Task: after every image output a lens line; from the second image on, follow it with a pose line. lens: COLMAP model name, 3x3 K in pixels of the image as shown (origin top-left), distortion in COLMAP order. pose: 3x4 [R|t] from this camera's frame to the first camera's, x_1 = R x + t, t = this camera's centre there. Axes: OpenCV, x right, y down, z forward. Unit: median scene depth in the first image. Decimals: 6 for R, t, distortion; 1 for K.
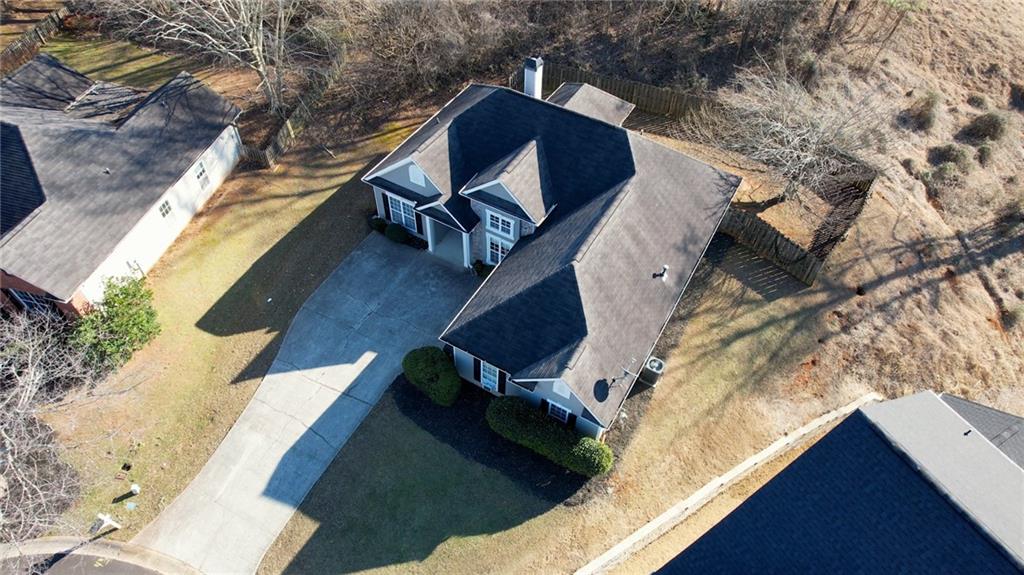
lens RADIAL K [[659.9, 0, 512.0], [0, 659.9, 287.5], [0, 0, 1]] dist [-0.091826, 0.082490]
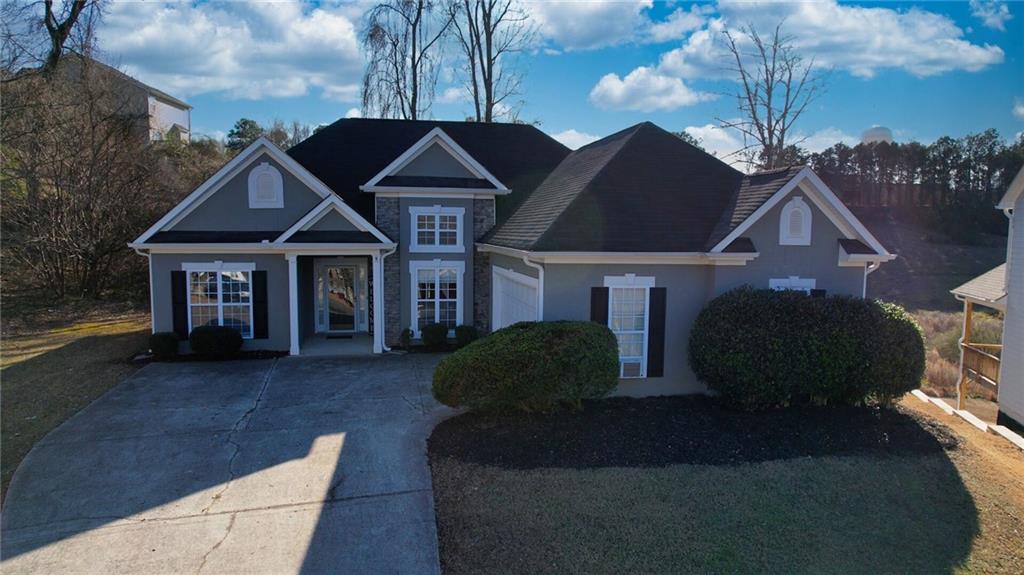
lens RADIAL K [[659.9, 0, 512.0], [0, 659.9, 287.5], [0, 0, 1]] dist [-0.091826, 0.082490]
pose [[0.751609, -0.071588, 0.655712, -0.361775], [0.501231, 0.708196, -0.497218, 0.271653], [-0.428778, 0.702377, 0.568169, 0.669791]]
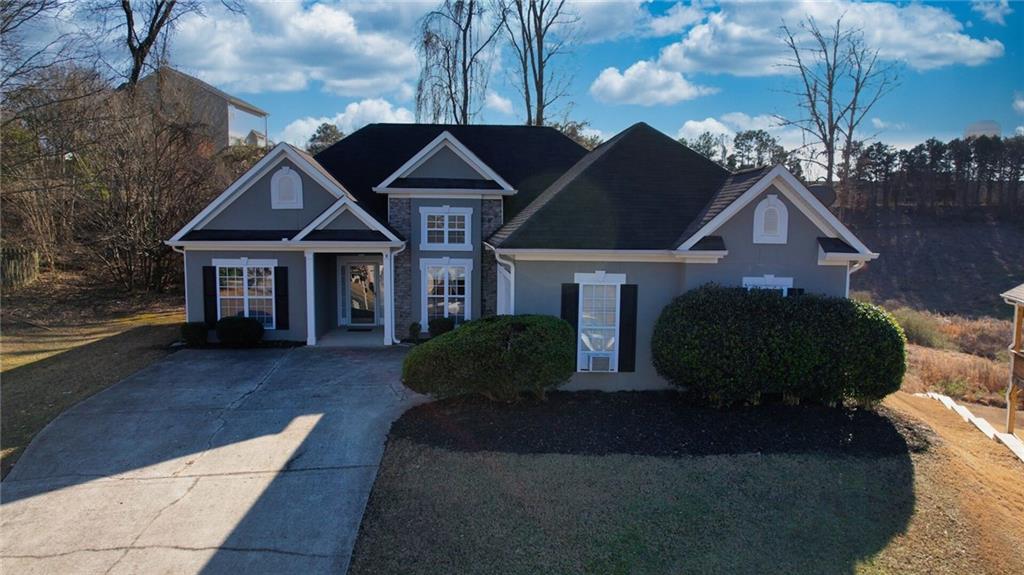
lens RADIAL K [[659.9, 0, 512.0], [0, 659.9, 287.5], [0, 0, 1]] dist [-0.091826, 0.082490]
pose [[0.824792, -0.062173, 0.562007, -0.321447], [0.431061, 0.712377, -0.553810, 0.317146], [-0.365929, 0.699038, 0.614363, 0.632633]]
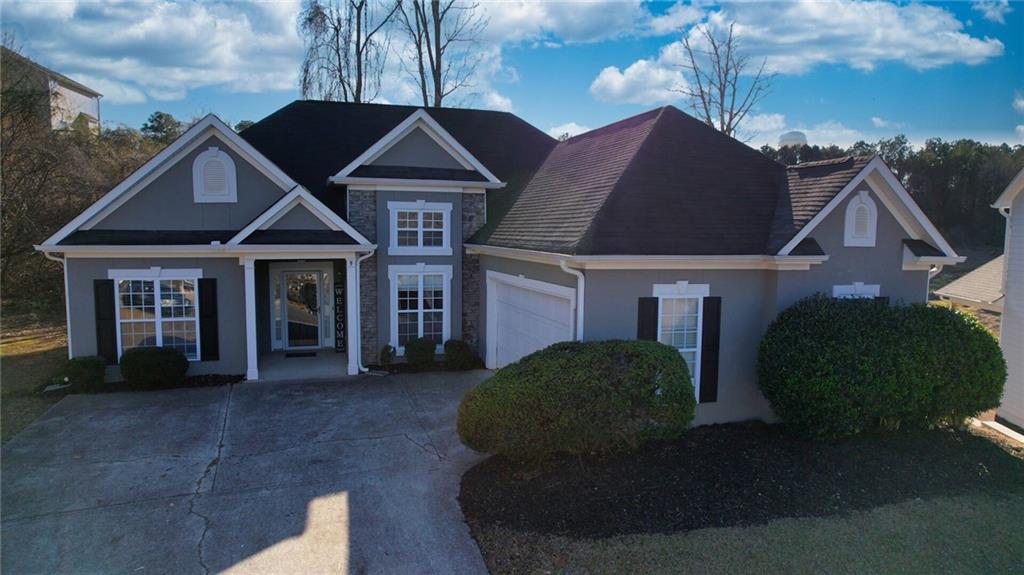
lens RADIAL K [[659.9, 0, 512.0], [0, 659.9, 287.5], [0, 0, 1]] dist [-0.091826, 0.082490]
pose [[0.673758, -0.077868, 0.734838, -0.349262], [0.559435, 0.703452, -0.438393, 0.200099], [-0.482786, 0.706465, 0.517518, 0.734246]]
